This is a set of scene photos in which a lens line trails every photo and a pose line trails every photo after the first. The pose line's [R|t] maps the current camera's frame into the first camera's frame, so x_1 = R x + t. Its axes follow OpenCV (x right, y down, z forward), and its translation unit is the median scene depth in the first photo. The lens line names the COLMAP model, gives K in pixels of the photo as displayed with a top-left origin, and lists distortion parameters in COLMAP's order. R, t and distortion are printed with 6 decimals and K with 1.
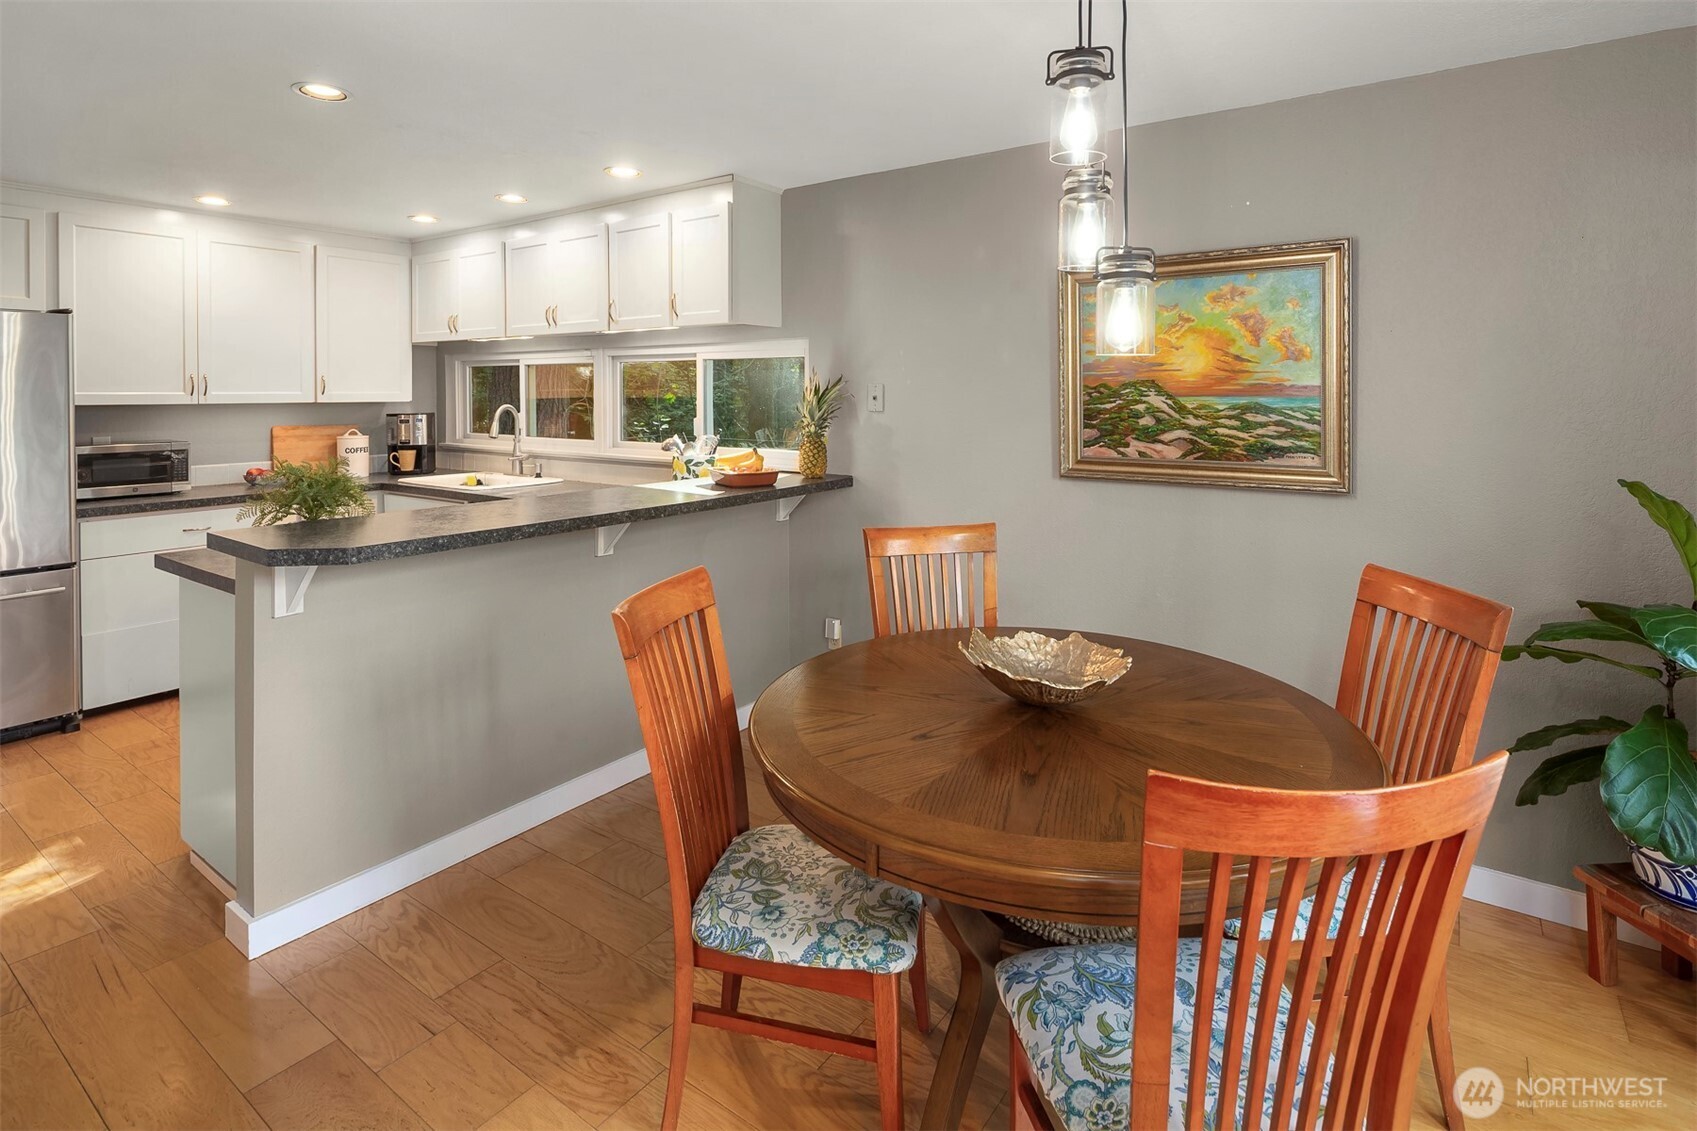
lens RADIAL K [[847.6, 0, 868.9], [0, 847.6, 399.5], [0, 0, 1]] dist [0.000302, -0.001102]
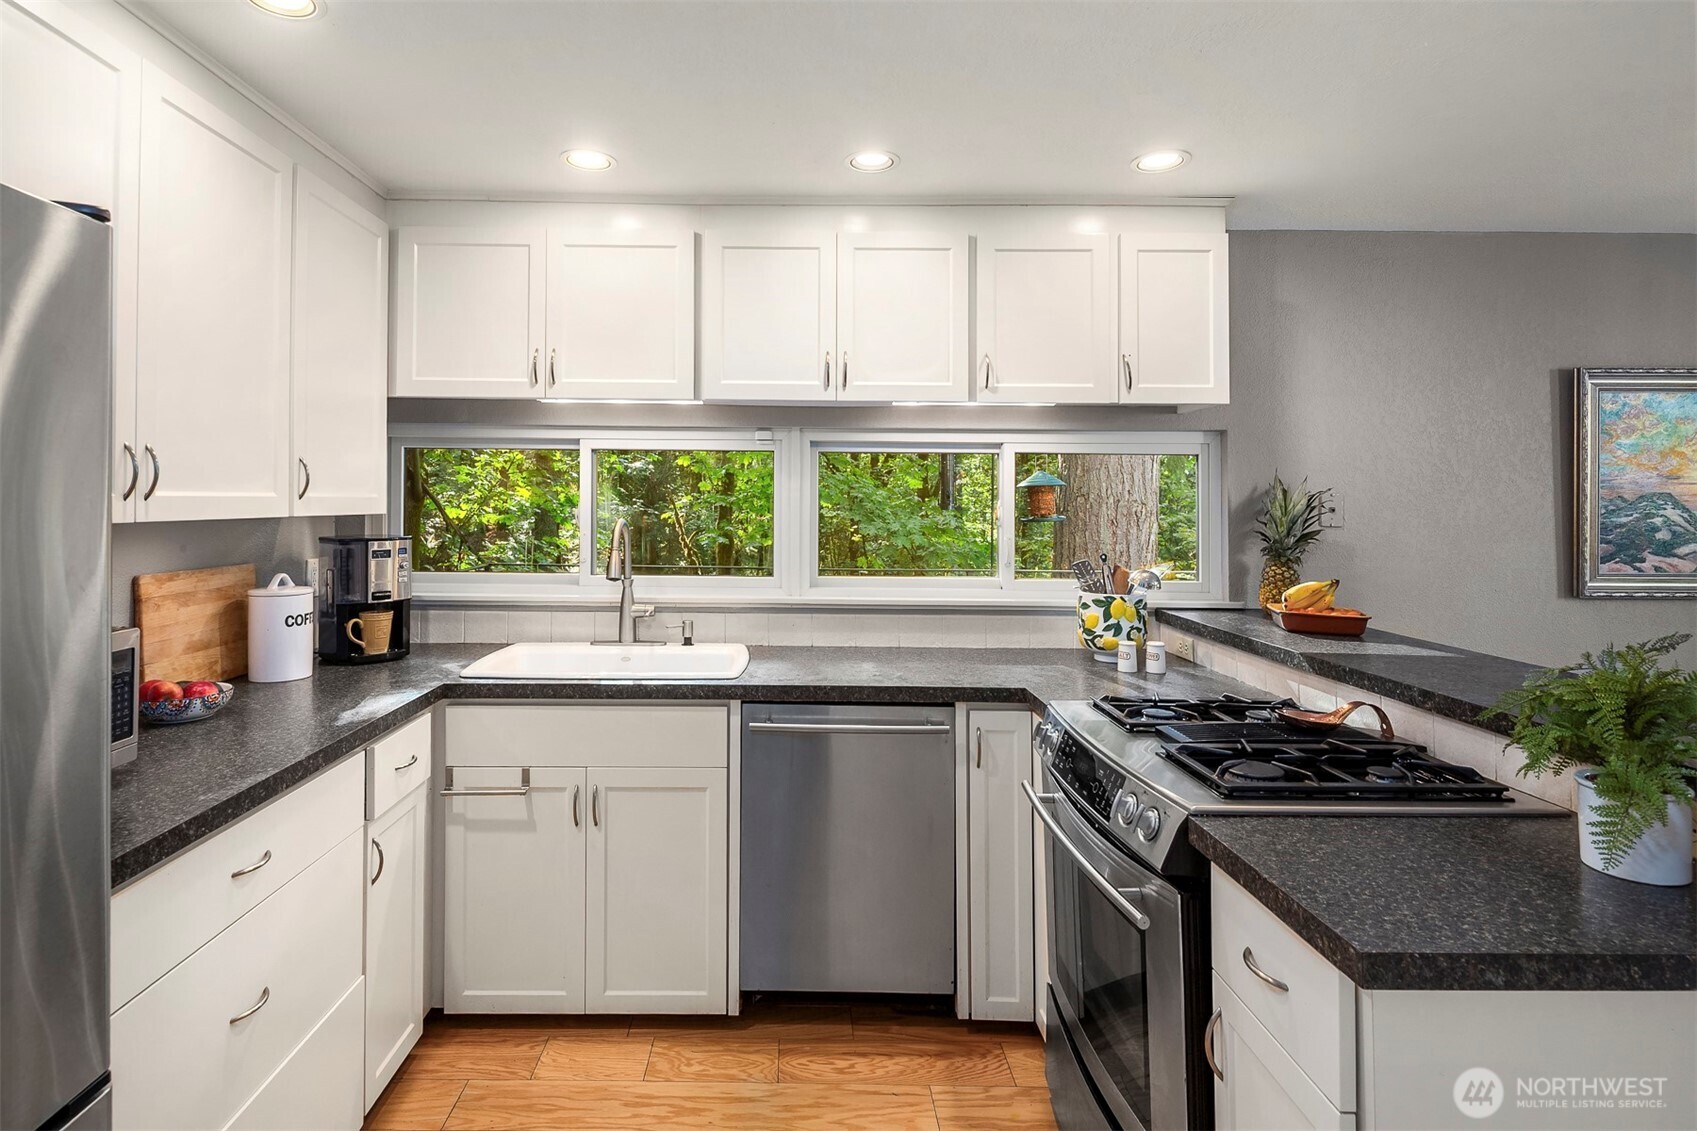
lens RADIAL K [[905.4, 0, 790.0], [0, 905.4, 493.0], [0, 0, 1]] dist [-0.001255, -0.000673]
pose [[0.819840, 0.012873, 0.572447, -1.117738], [-0.002304, 0.999813, -0.019184, -0.000621], [-0.572587, 0.014410, 0.819717, 0.735215]]
